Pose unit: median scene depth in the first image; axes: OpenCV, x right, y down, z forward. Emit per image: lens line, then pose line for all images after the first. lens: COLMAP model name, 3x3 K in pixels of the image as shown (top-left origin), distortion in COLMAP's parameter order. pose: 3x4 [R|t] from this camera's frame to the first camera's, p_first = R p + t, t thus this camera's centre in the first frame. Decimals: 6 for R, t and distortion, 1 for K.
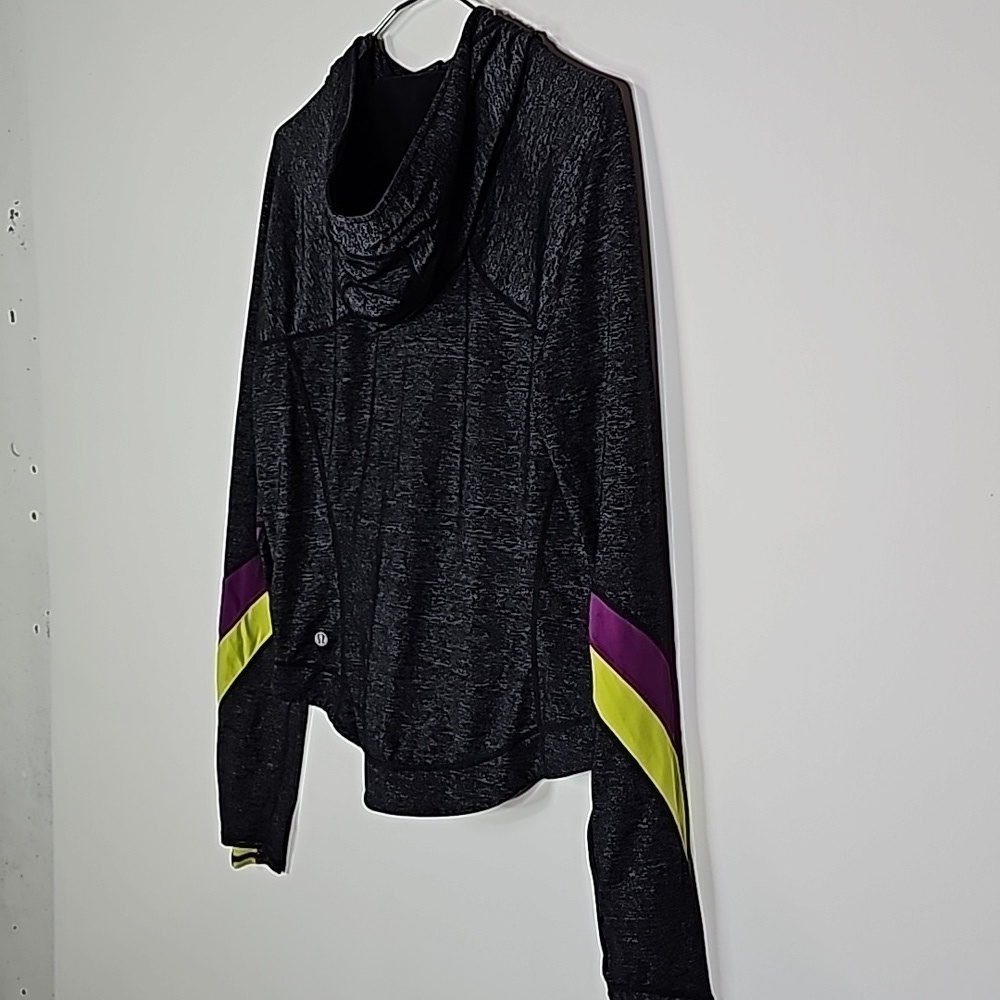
lens RADIAL K [[1343.9, 0, 504.2], [0, 1343.9, 499.9], [0, 0, 1]] dist [0.116270, 0.000000]
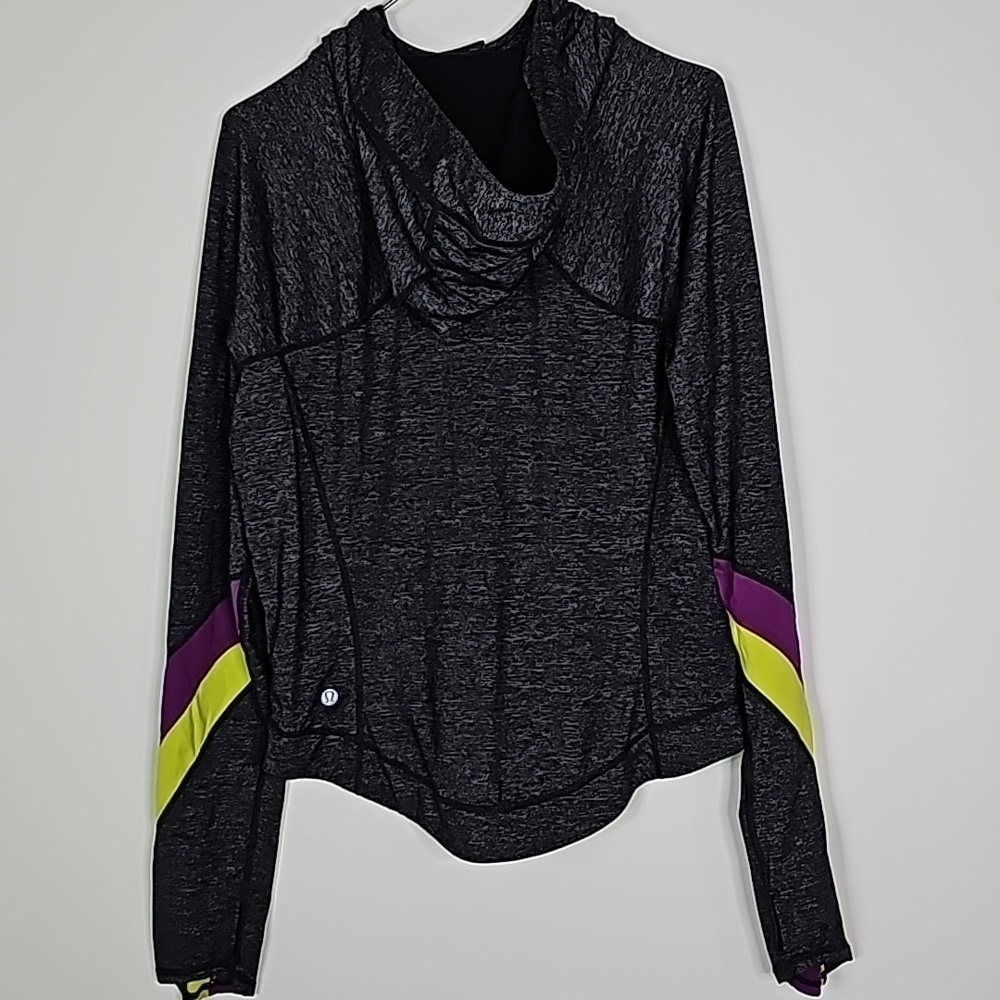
lens RADIAL K [[1343.9, 0, 503.0], [0, 1343.9, 505.0], [0, 0, 1]] dist [0.116270, 0.000000]
pose [[0.817470, -0.105022, 0.566315, -0.592642], [0.131337, 0.991321, -0.005745, 0.000706], [-0.560797, 0.079075, 0.824169, 0.243007]]
